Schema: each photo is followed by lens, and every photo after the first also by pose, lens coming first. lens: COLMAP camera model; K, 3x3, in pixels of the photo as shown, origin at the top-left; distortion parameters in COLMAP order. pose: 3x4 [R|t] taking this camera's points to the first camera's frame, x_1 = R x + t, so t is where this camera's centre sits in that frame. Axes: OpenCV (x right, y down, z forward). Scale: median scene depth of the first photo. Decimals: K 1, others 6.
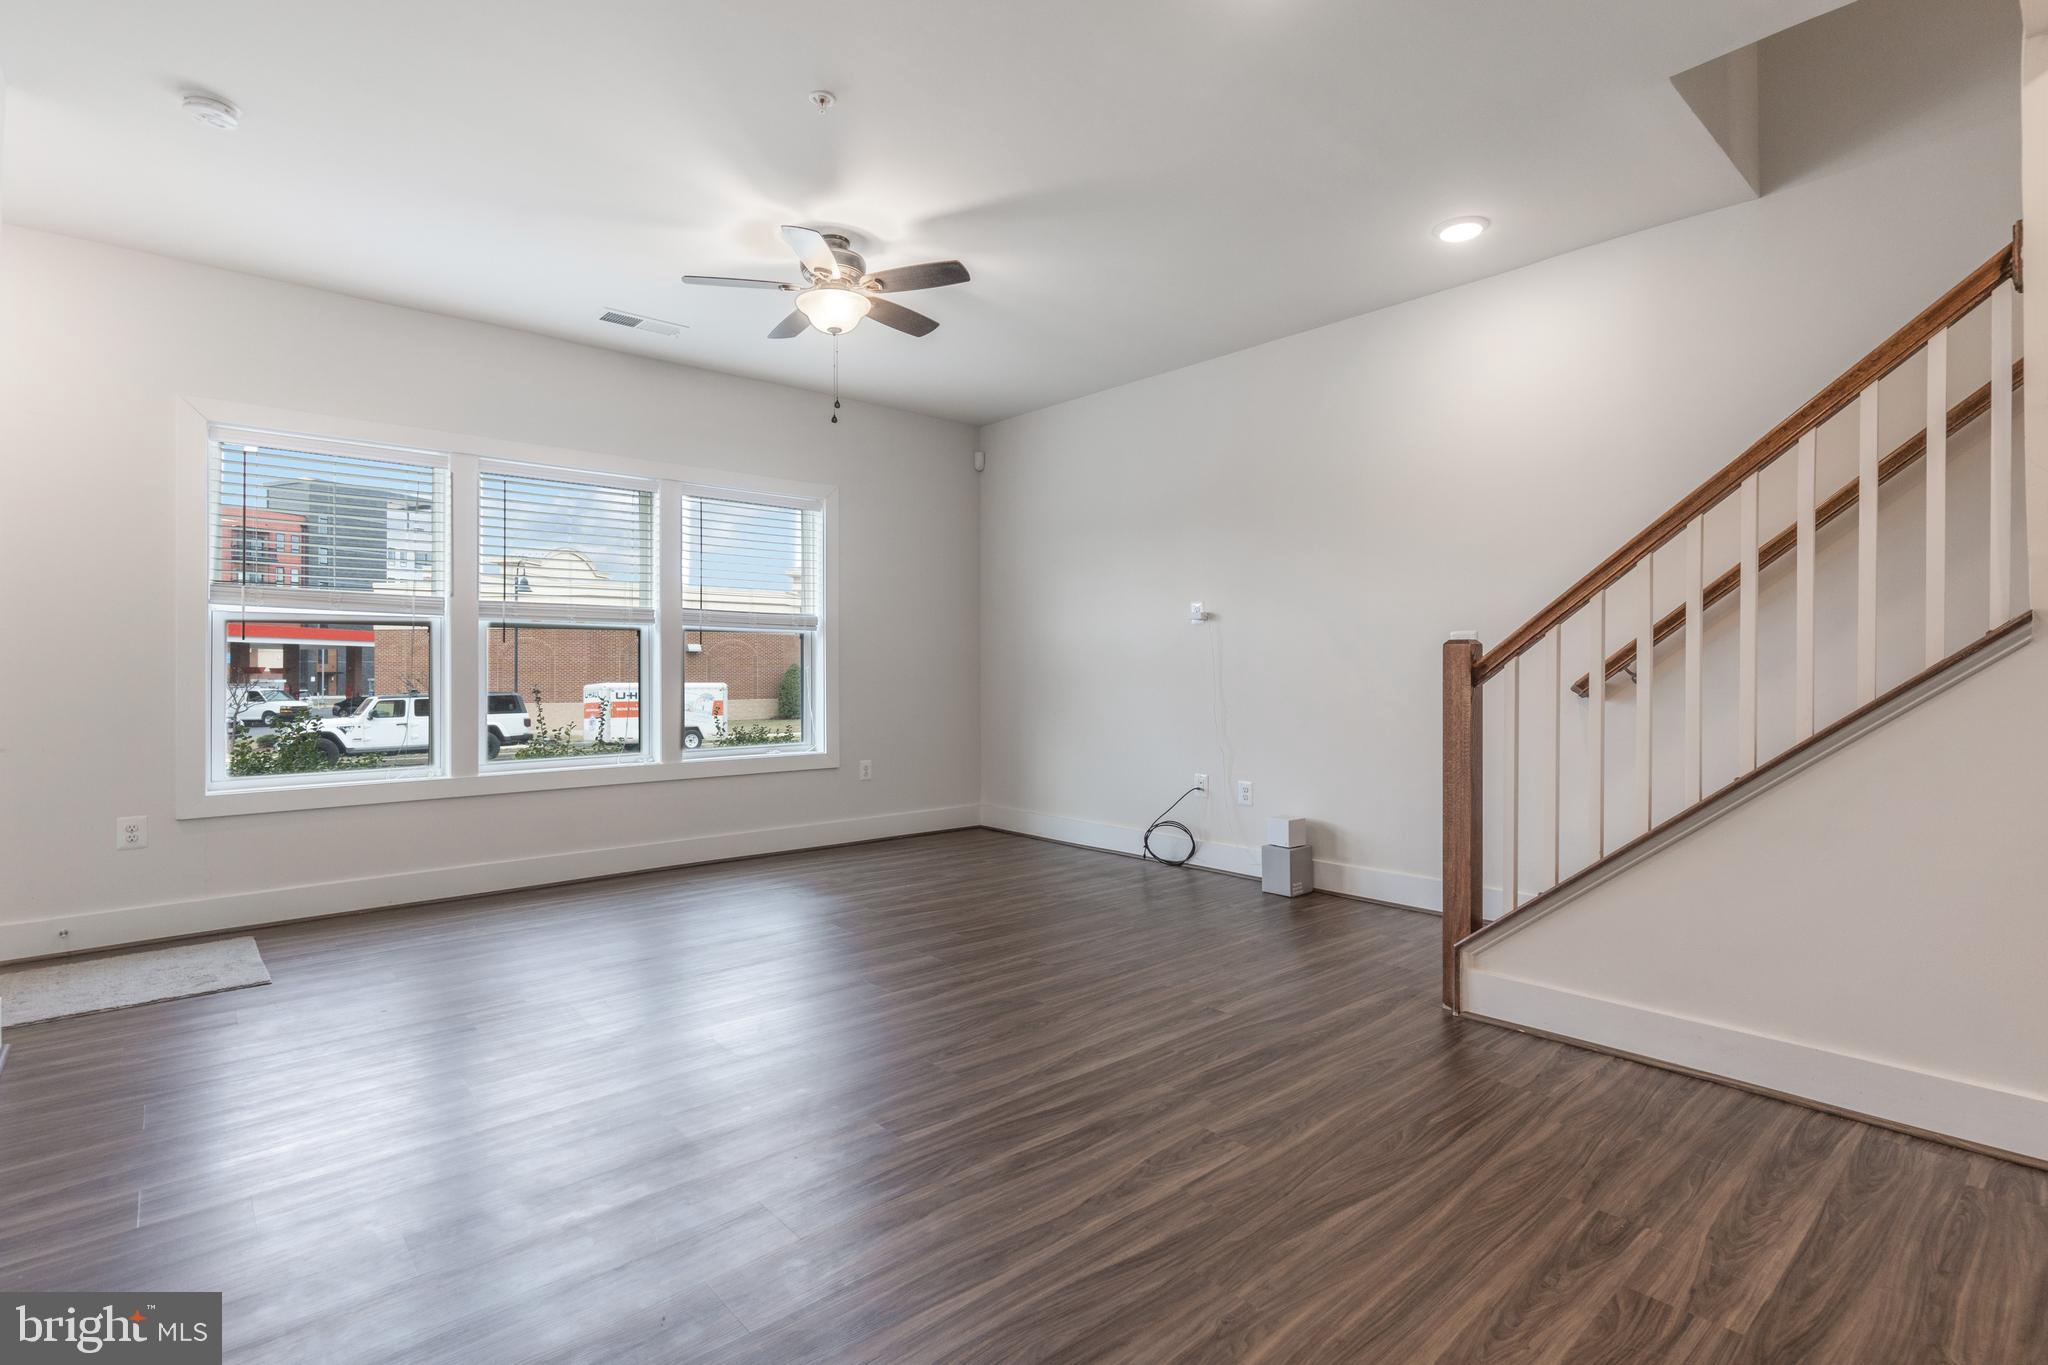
lens RADIAL K [[978.3, 0, 1071.3], [0, 978.3, 675.5], [0, 0, 1]] dist [0.001689, 0.000395]
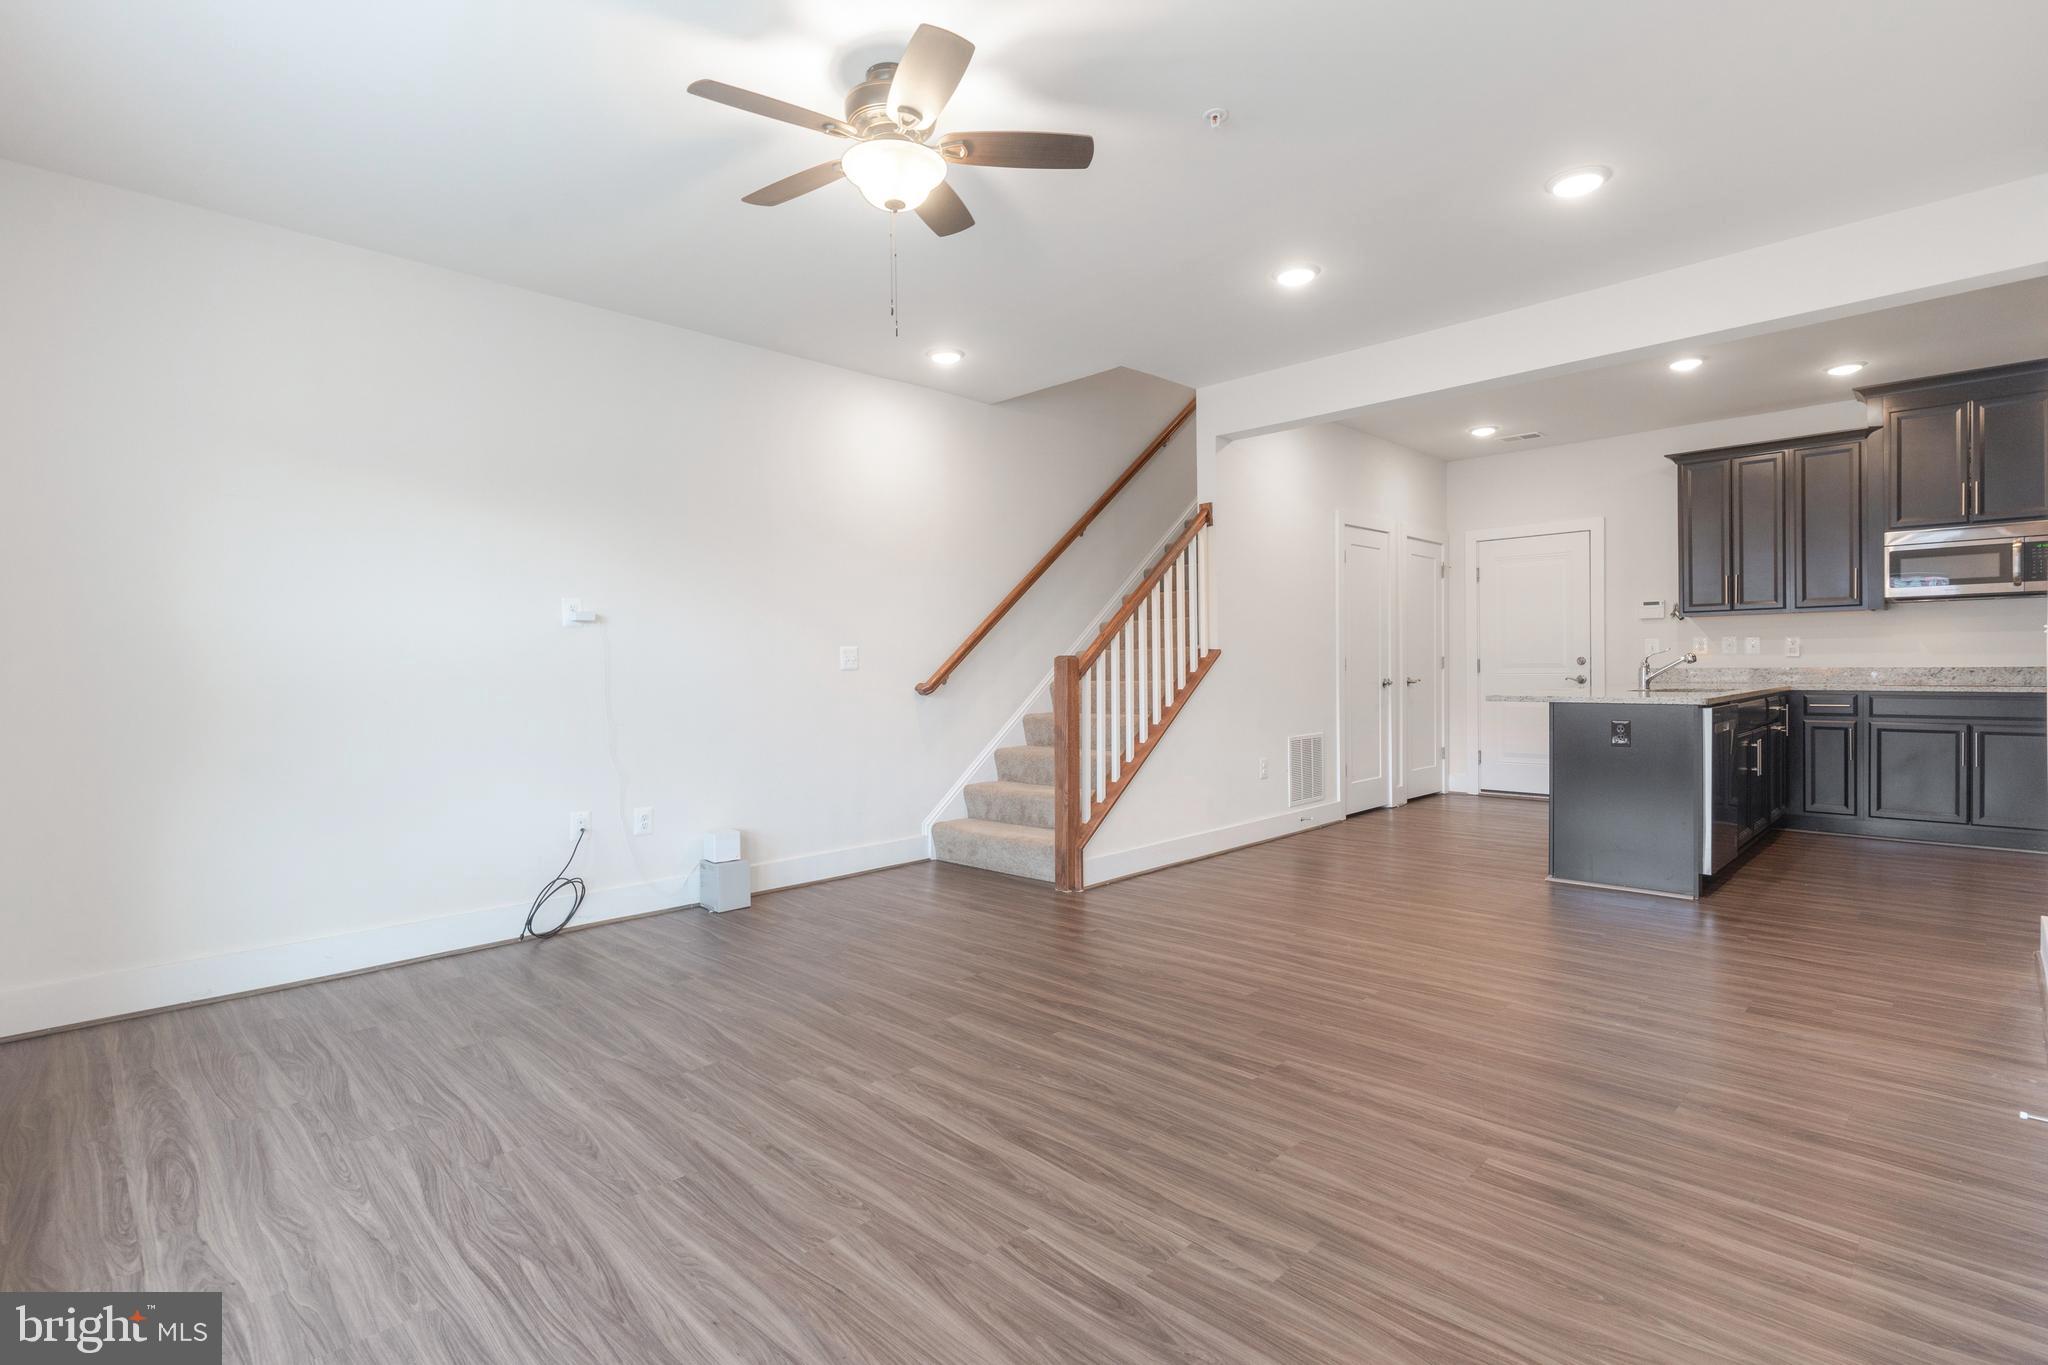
lens RADIAL K [[966.8, 0, 989.6], [0, 966.8, 673.9], [0, 0, 1]] dist [0.000275, 0.000168]
pose [[-0.011391, -0.003897, 0.999928, -0.941414], [0.022928, 0.999728, 0.004158, -0.014051], [-0.999672, 0.022973, -0.011298, 0.924599]]
